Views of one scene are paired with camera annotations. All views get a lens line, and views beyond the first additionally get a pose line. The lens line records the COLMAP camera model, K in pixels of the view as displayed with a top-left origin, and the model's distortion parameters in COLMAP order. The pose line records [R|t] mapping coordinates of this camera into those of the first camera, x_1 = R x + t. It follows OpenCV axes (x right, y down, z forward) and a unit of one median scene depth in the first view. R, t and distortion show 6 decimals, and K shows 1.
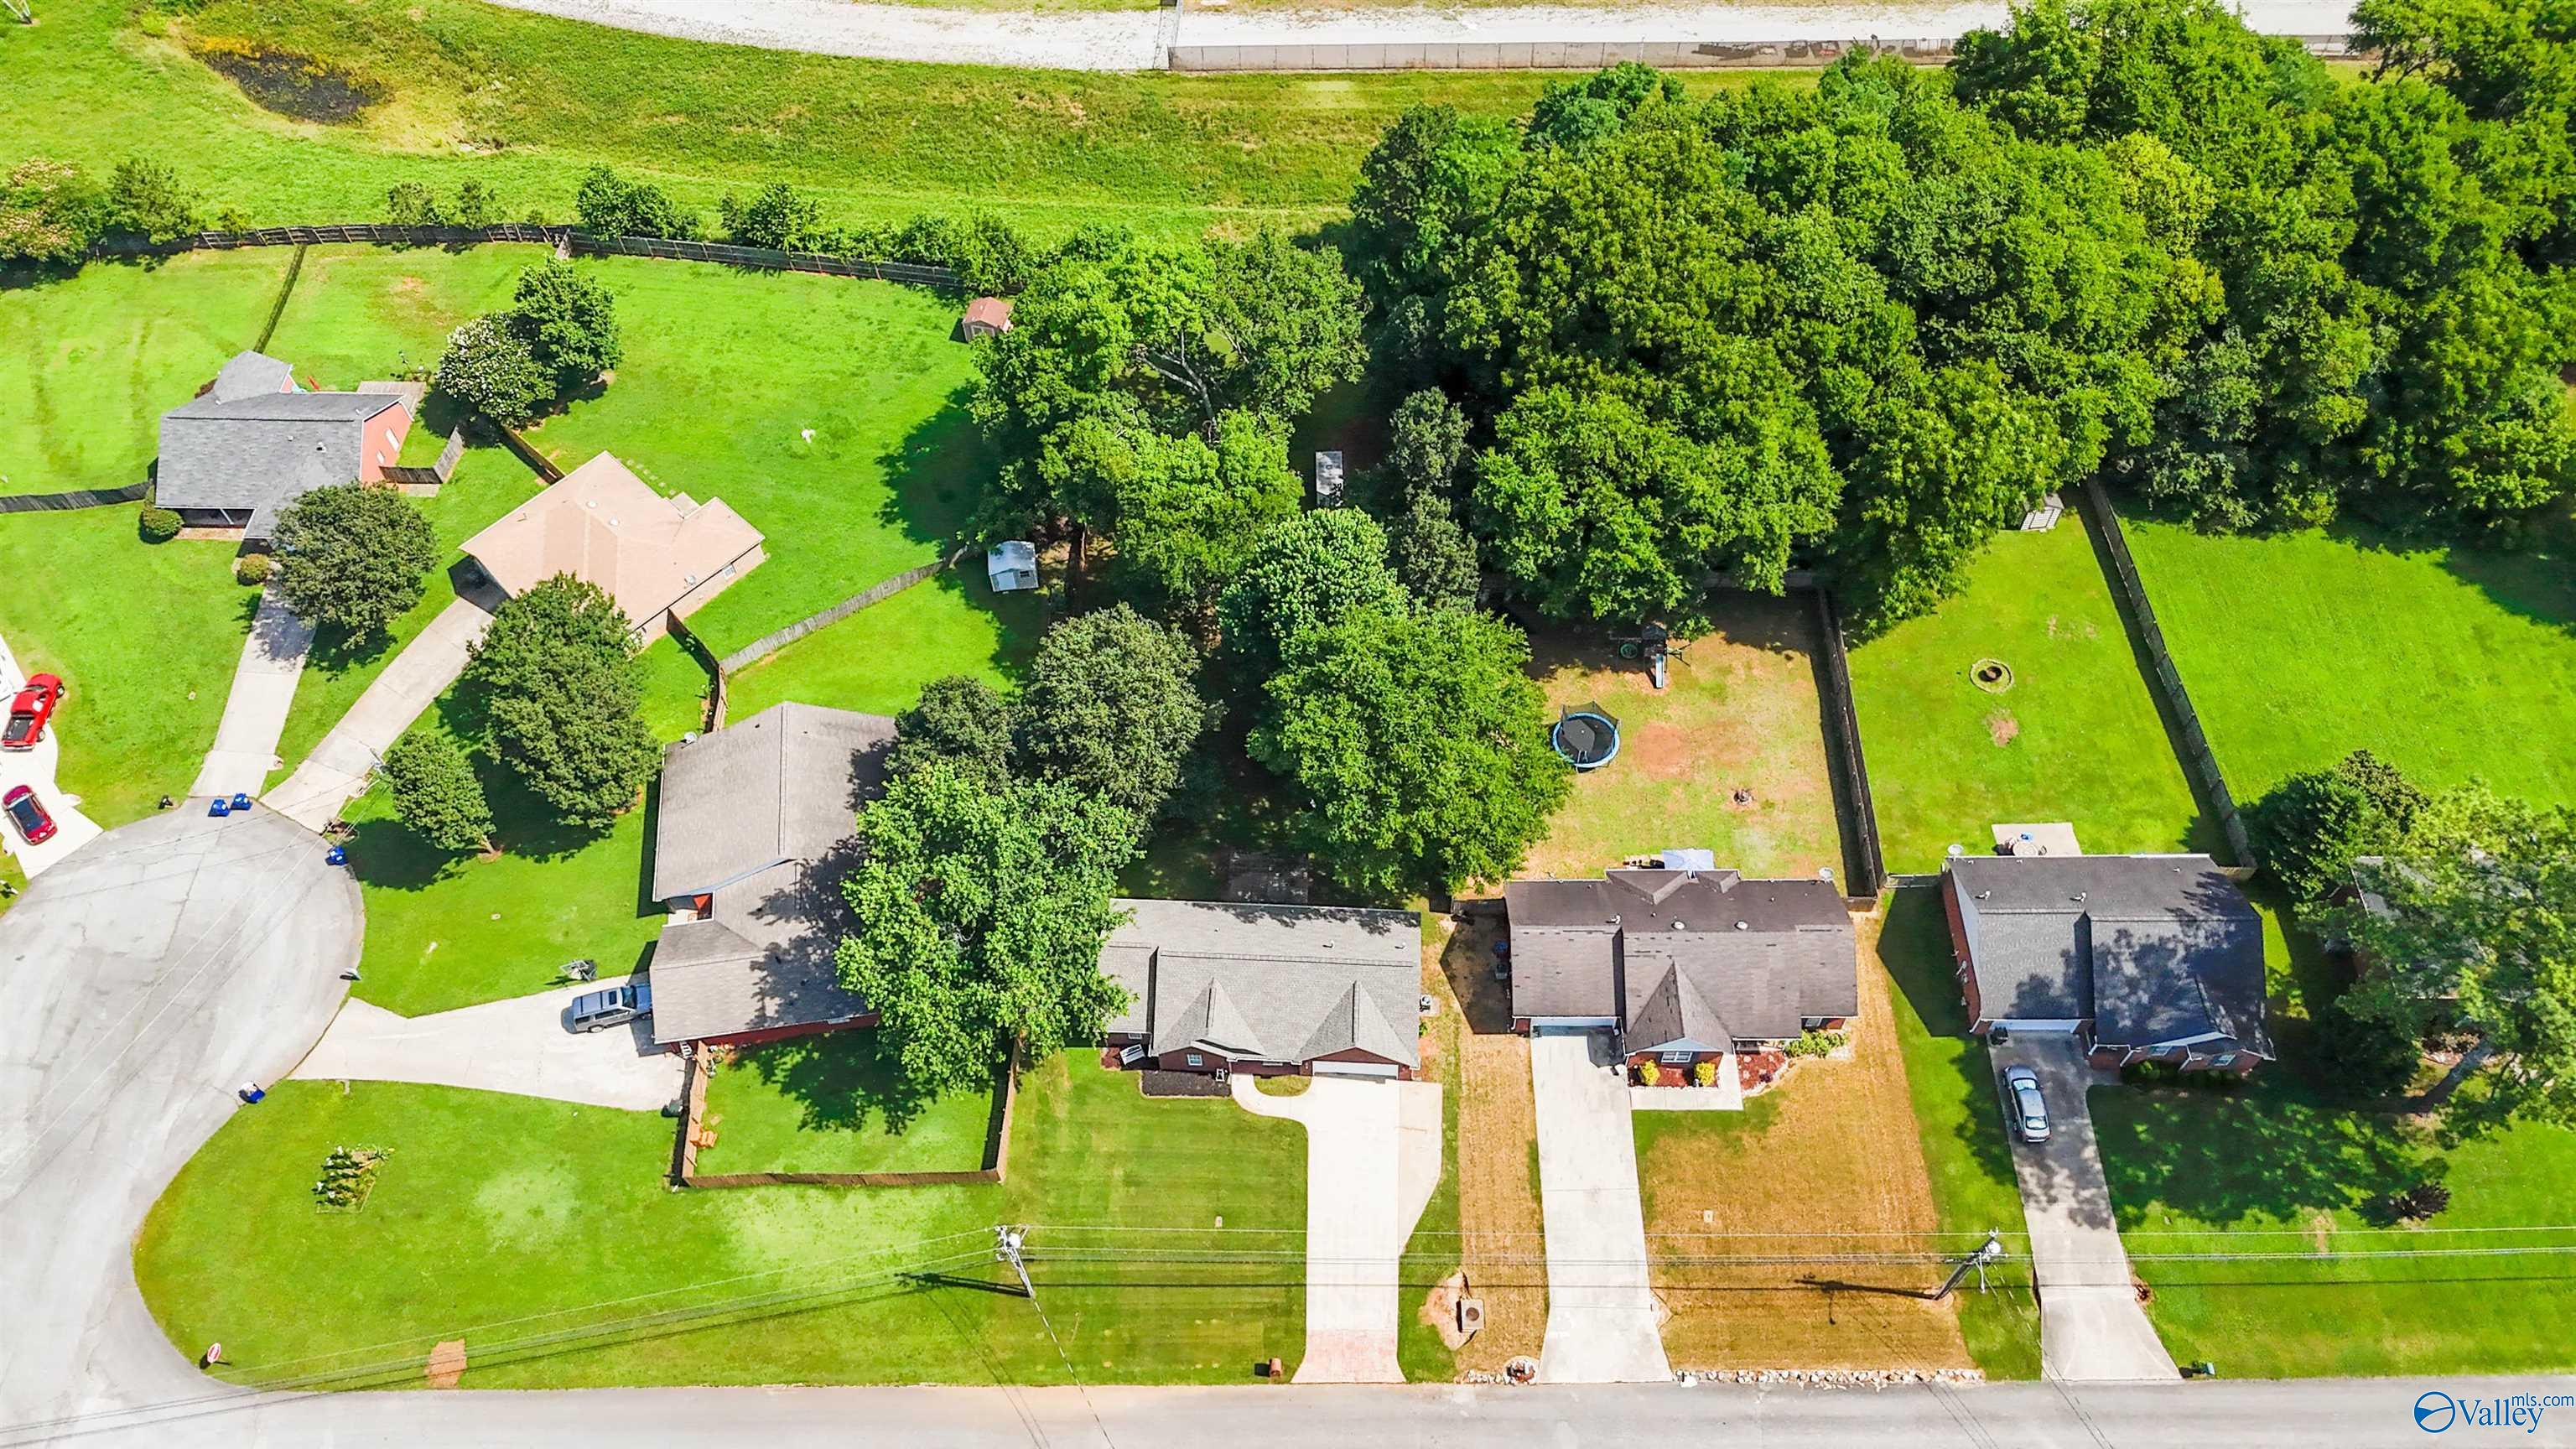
lens RADIAL K [[1888.1, 0, 1300.8], [0, 1888.1, 705.4], [0, 0, 1]] dist [0.055680, -0.045554]
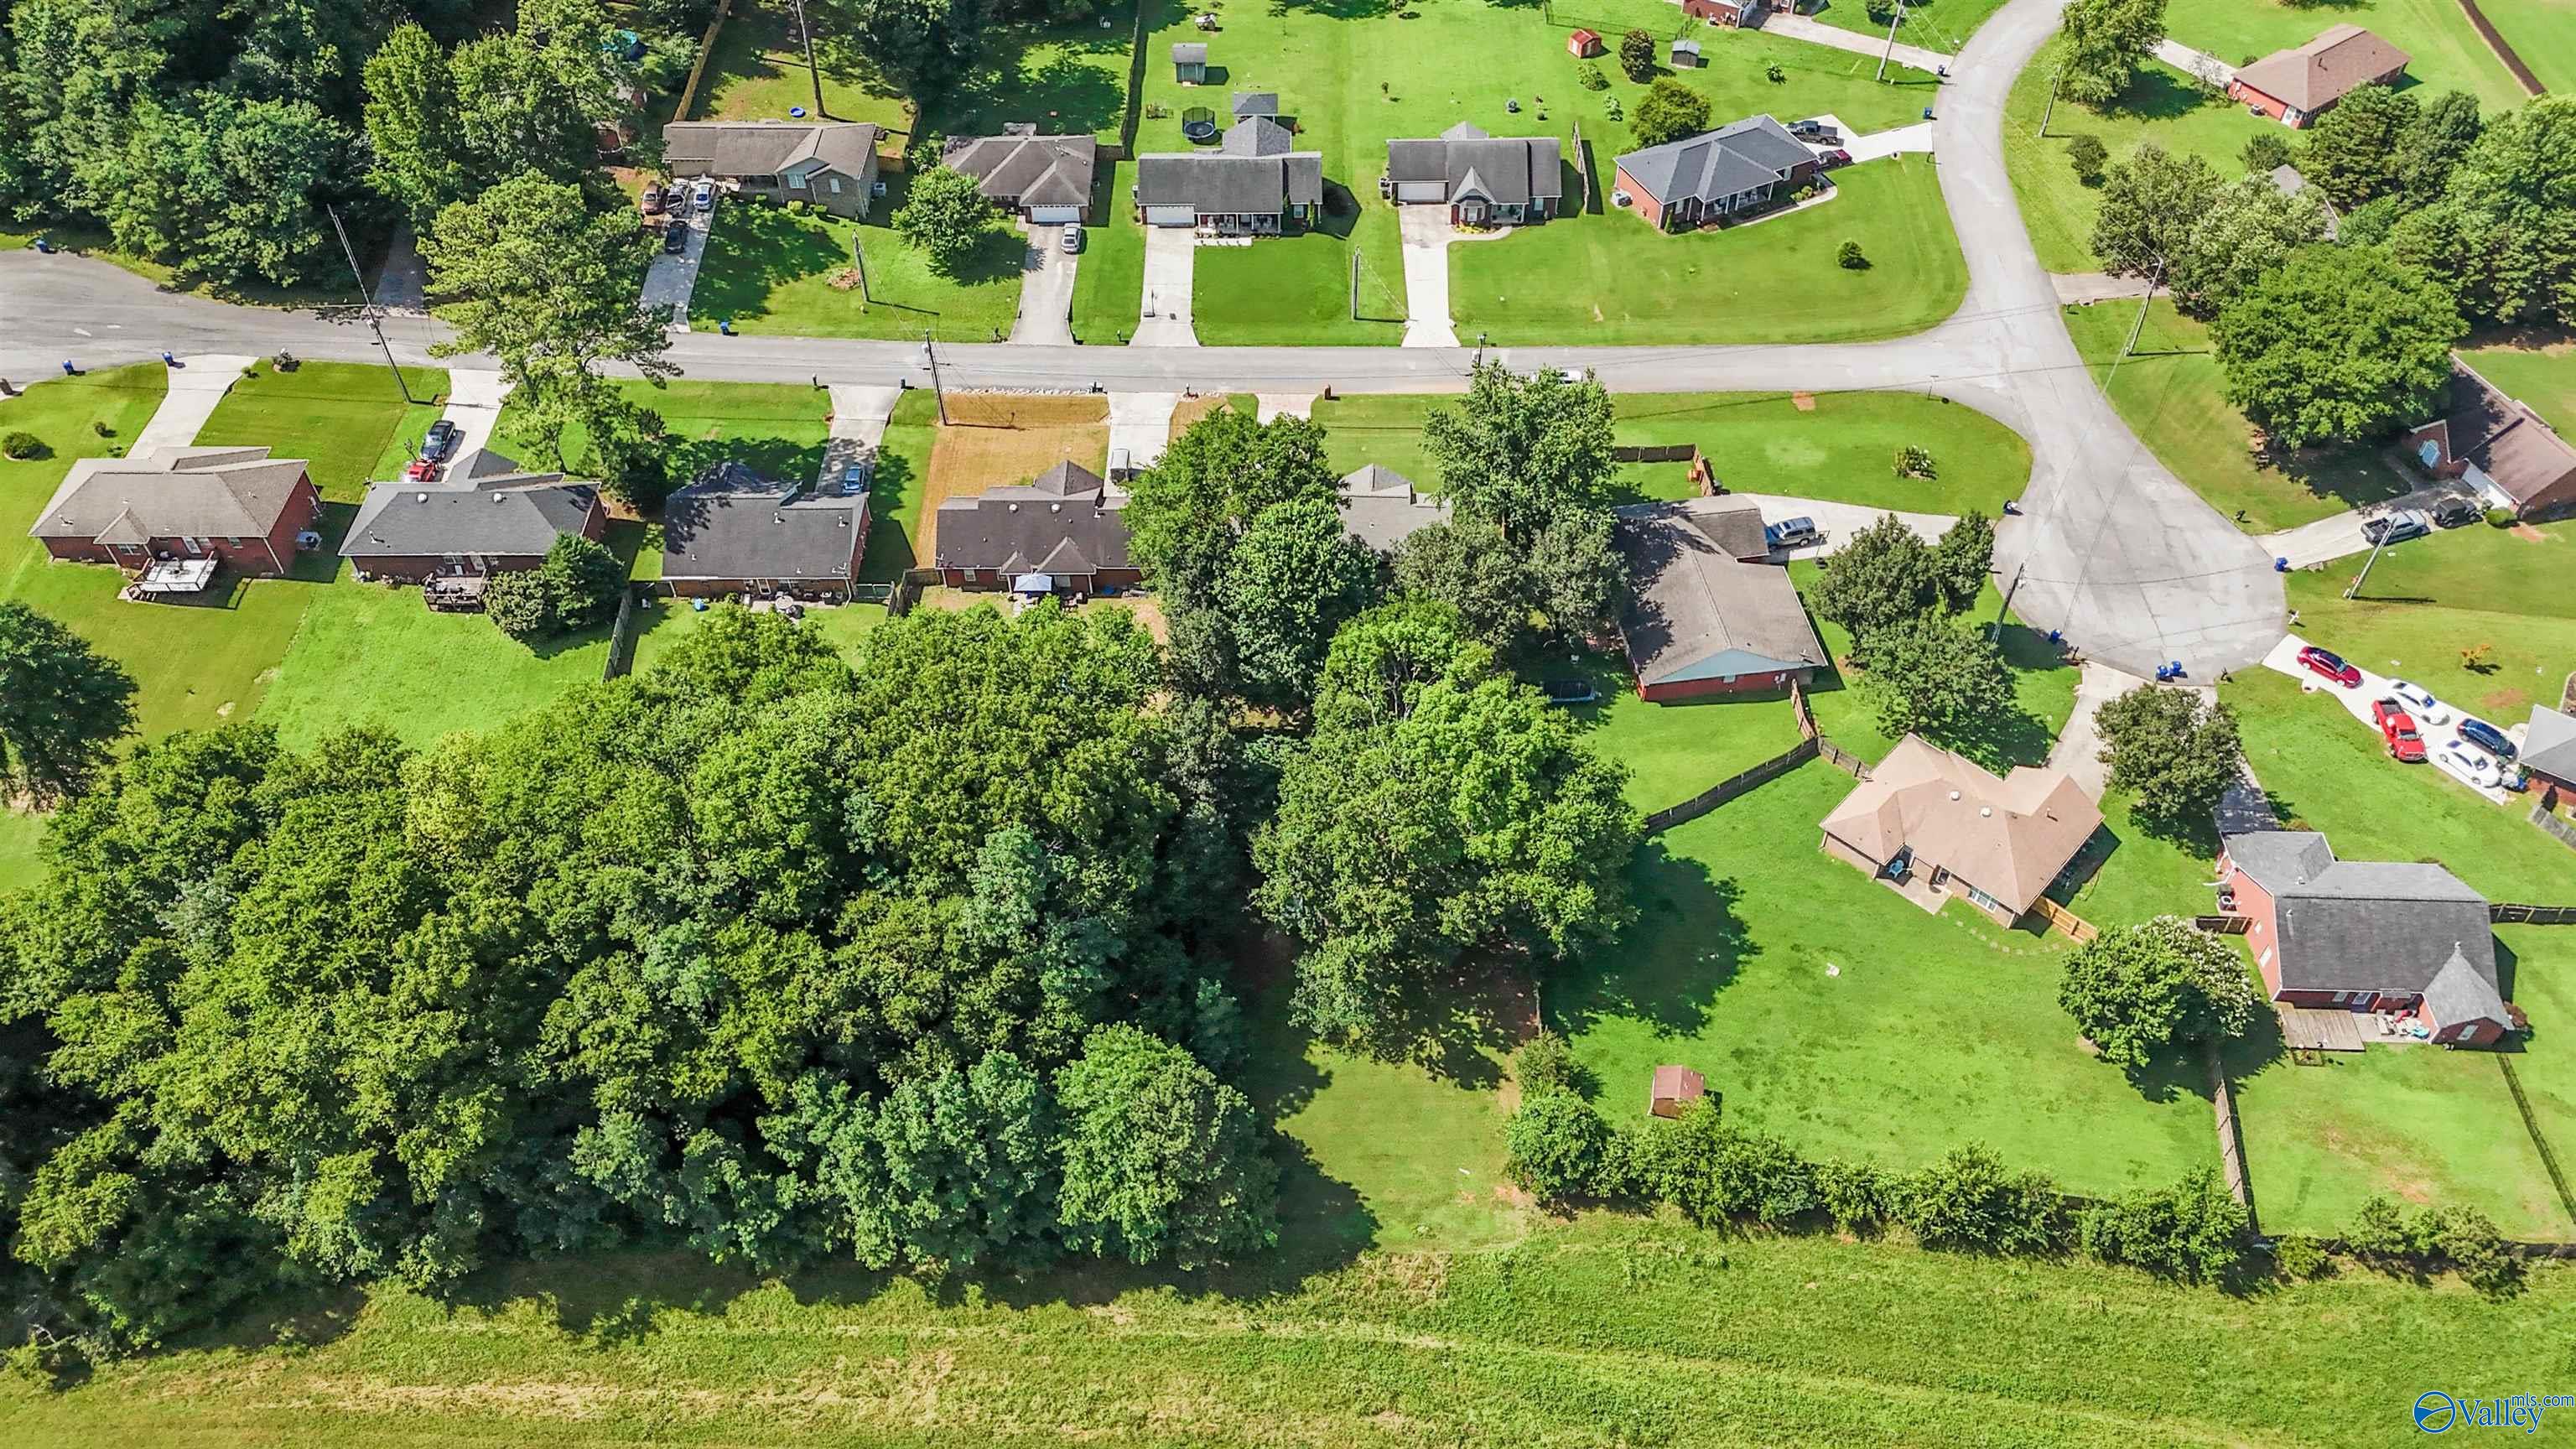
lens RADIAL K [[1888.1, 0, 1281.0], [0, 1888.1, 732.6], [0, 0, 1]] dist [0.055680, -0.045554]
pose [[-0.999538, 0.015591, 0.026106, -0.009839], [0.021805, -0.230879, 0.972738, -1.305701], [0.021193, 0.972858, 0.230432, 0.813842]]
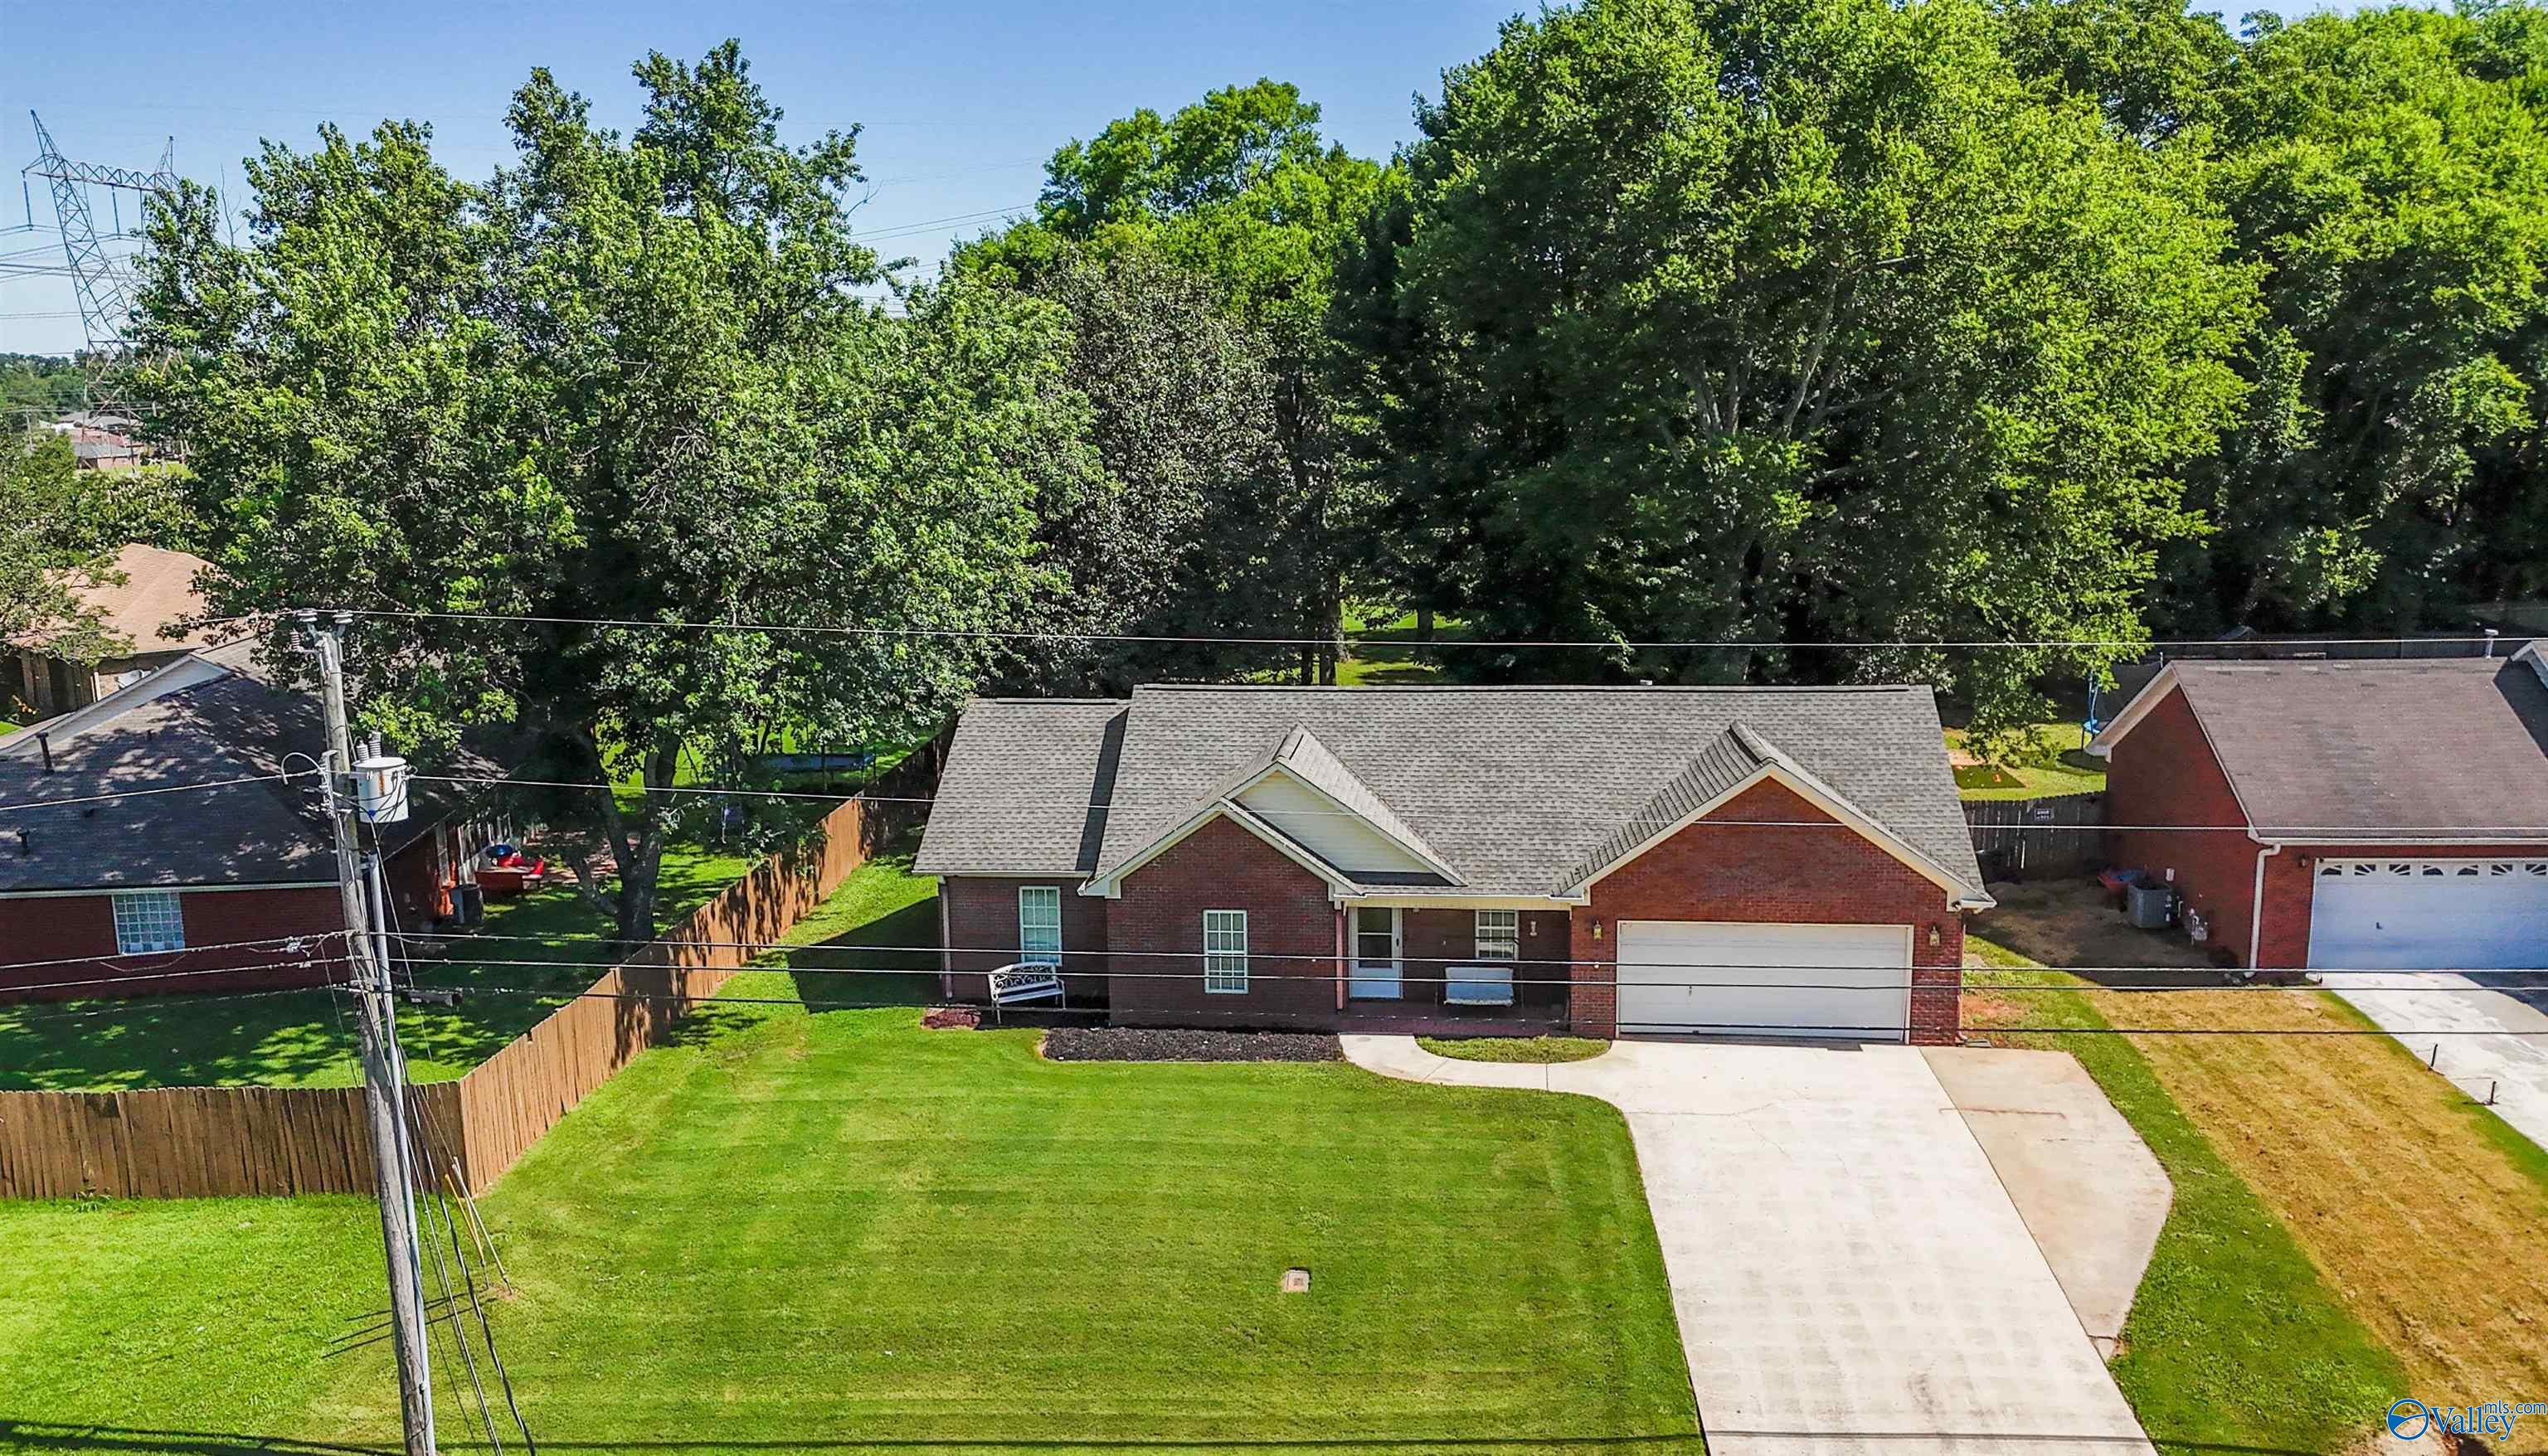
lens RADIAL K [[2072.2, 0, 1265.3], [0, 2072.2, 719.3], [0, 0, 1]] dist [0.038373, -0.011260]
pose [[0.998879, 0.010431, -0.046172, -0.033511], [-0.039997, 0.707652, -0.705428, 0.386183], [0.025315, 0.706484, 0.707276, 0.719836]]
